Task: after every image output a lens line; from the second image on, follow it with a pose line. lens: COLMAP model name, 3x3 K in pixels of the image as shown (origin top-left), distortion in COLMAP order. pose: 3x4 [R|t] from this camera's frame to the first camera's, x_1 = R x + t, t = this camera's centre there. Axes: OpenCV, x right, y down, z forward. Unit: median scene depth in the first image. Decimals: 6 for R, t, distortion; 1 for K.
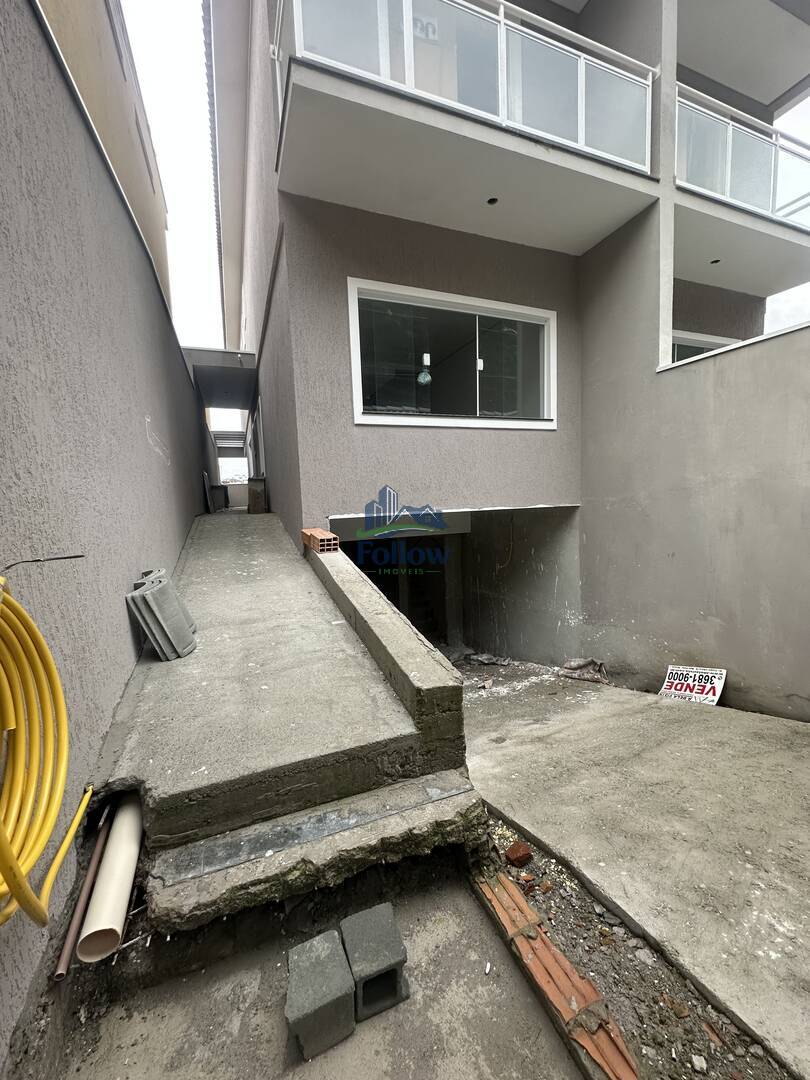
lens RADIAL K [[431.2, 0, 406.8], [0, 431.2, 539.3], [0, 0, 1]] dist [-0.003599, 0.000430]
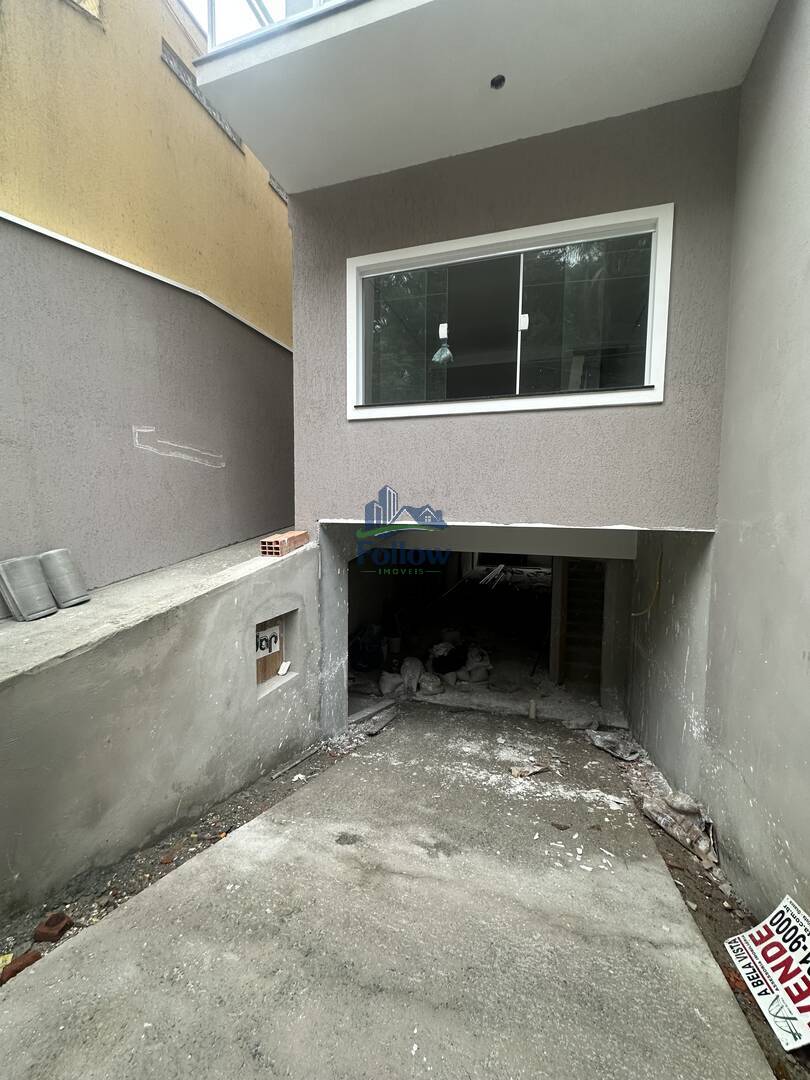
lens RADIAL K [[431.2, 0, 406.8], [0, 431.2, 539.3], [0, 0, 1]] dist [-0.003599, 0.000430]
pose [[0.765980, 0.094201, -0.635925, 0.576627], [-0.101381, 0.994528, 0.025207, -0.053834], [0.634820, 0.045163, 0.771339, 0.392484]]
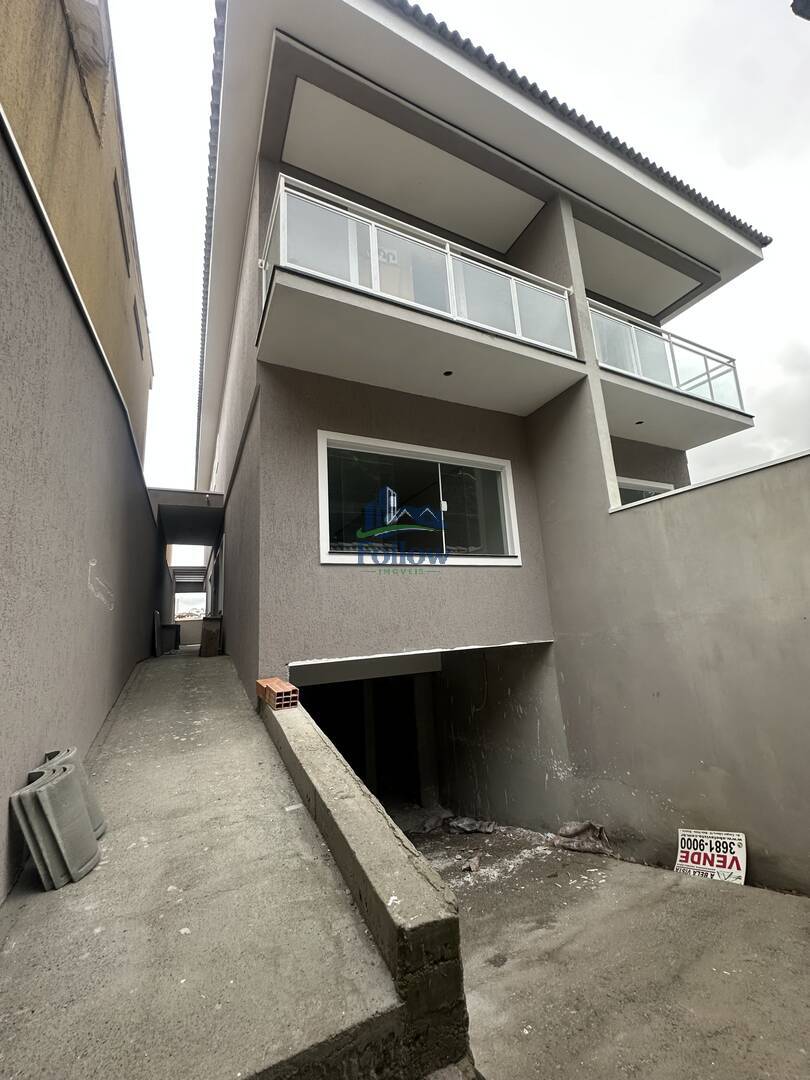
lens RADIAL K [[431.2, 0, 406.8], [0, 431.2, 539.3], [0, 0, 1]] dist [-0.003599, 0.000430]
pose [[0.996538, -0.005239, 0.082972, -0.007605], [0.029489, 0.955397, -0.293848, -0.028522], [-0.077732, 0.295278, 0.952244, 0.043604]]
